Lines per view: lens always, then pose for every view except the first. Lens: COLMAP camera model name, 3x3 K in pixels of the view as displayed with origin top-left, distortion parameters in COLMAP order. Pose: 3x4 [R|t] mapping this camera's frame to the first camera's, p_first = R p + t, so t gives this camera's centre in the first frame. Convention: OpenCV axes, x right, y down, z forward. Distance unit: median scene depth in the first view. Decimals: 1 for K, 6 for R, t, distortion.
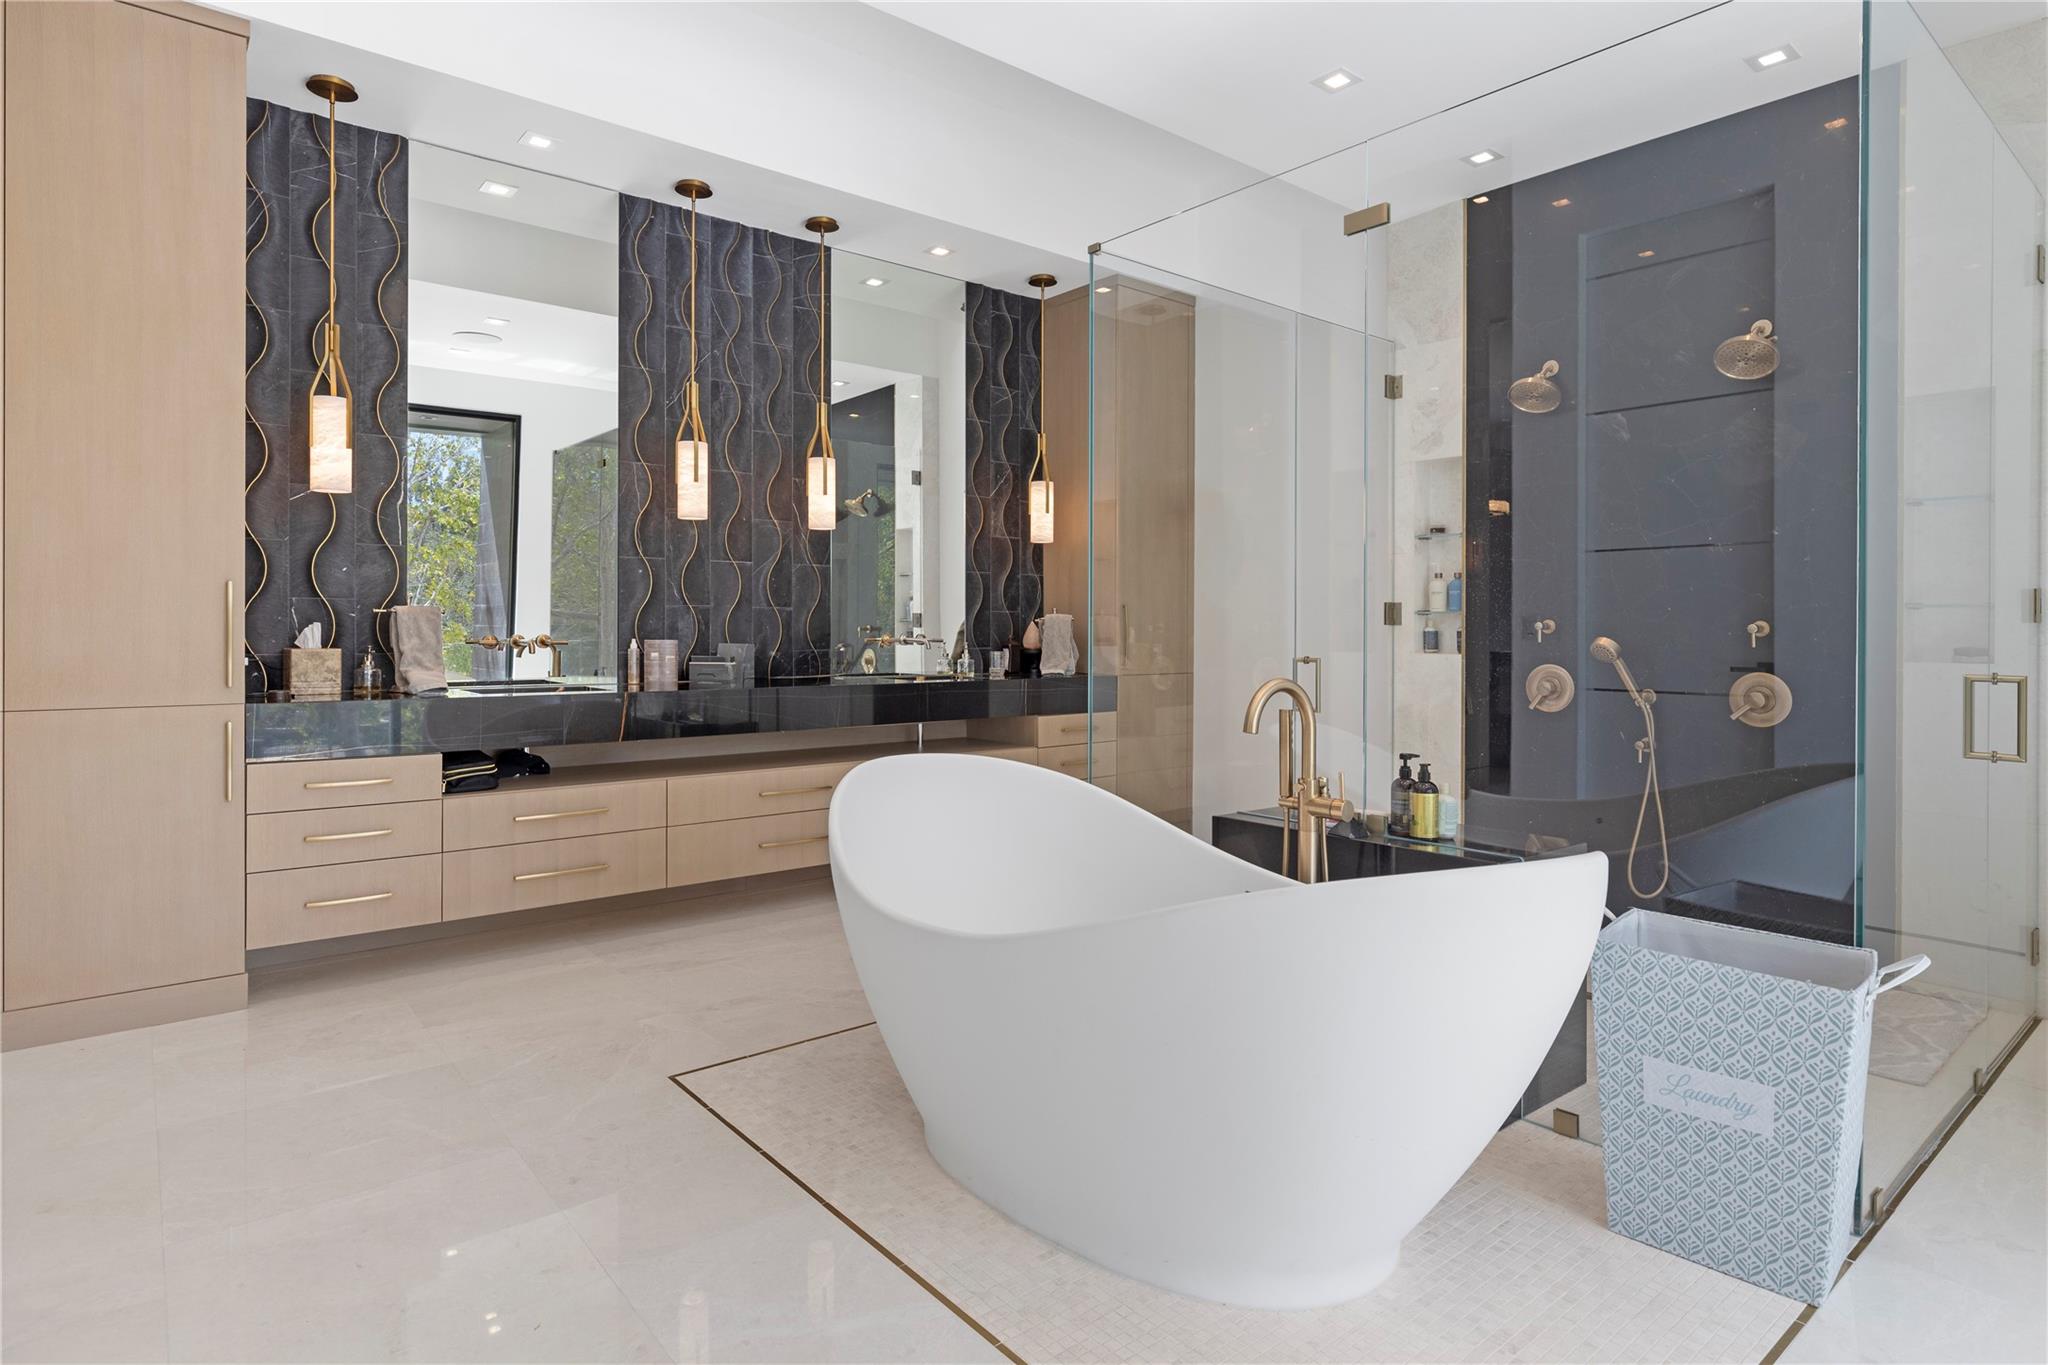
lens RADIAL K [[1113.5, 0, 1021.1], [0, 1113.5, 632.6], [0, 0, 1]] dist [0.000604, 0.000035]
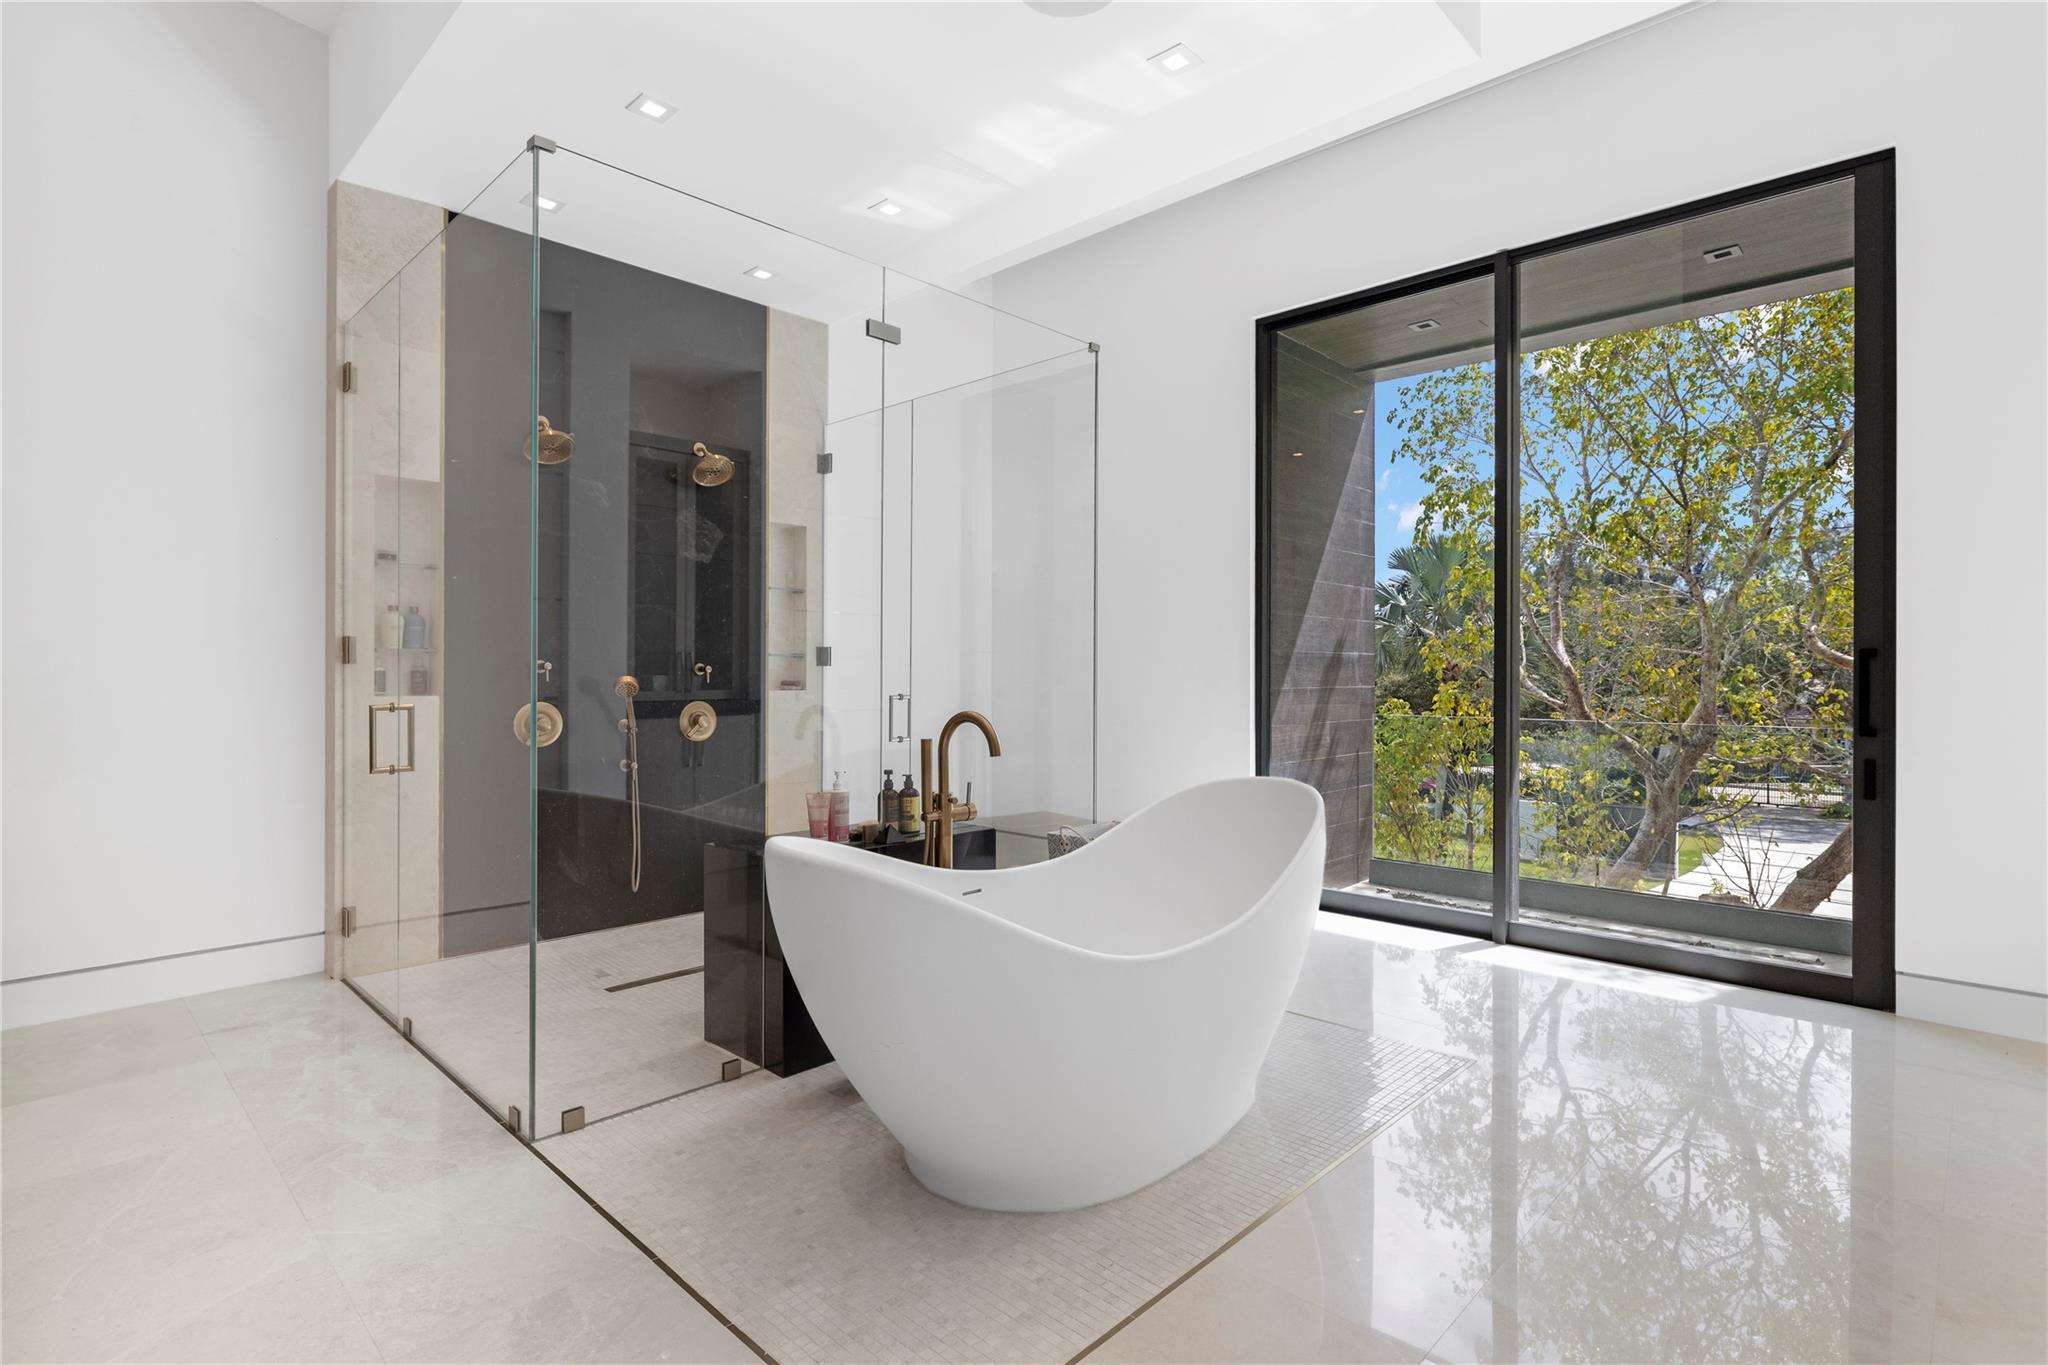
lens RADIAL K [[995.9, 0, 1024.0], [0, 995.9, 682.5], [0, 0, 1]] dist [-0.001224, -0.000116]
pose [[-0.107325, -0.009843, 0.994175, -0.538095], [-0.001067, 0.999952, 0.009785, 0.000057], [-0.994223, -0.000011, -0.107330, 0.669280]]
